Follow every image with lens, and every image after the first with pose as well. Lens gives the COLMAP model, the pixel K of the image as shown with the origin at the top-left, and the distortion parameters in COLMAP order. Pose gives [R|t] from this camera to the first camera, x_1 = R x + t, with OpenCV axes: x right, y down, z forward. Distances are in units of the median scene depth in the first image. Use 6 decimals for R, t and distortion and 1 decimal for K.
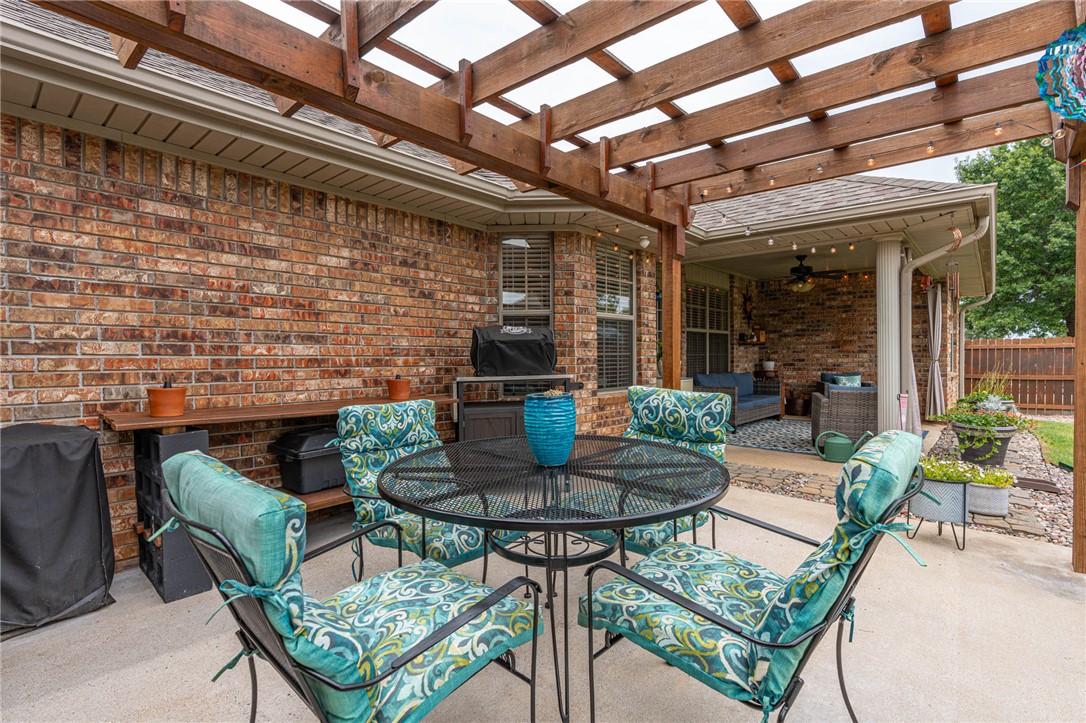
lens RADIAL K [[515.2, 0, 543.4], [0, 515.2, 363.0], [0, 0, 1]] dist [-0.007901, 0.004561]
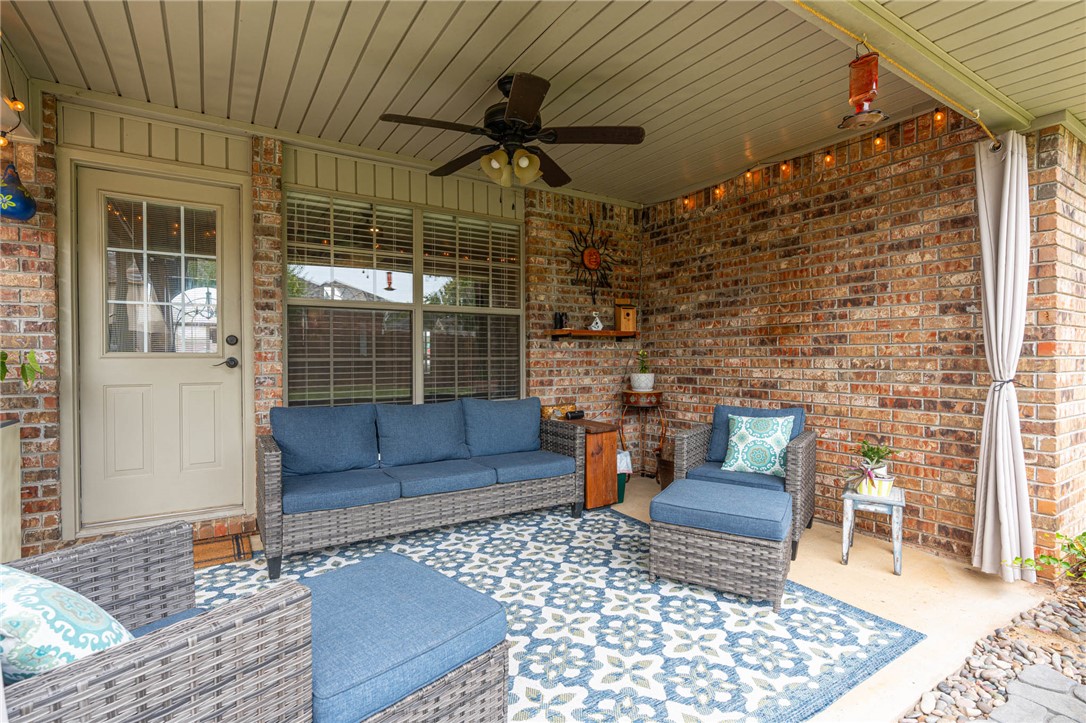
lens RADIAL K [[515.2, 0, 541.8], [0, 515.2, 362.4], [0, 0, 1]] dist [-0.007901, 0.004561]
pose [[0.960117, 0.006700, -0.279517, 1.162071], [-0.006766, 0.999977, 0.000729, -0.030103], [0.279515, 0.001191, 0.960141, 1.250276]]
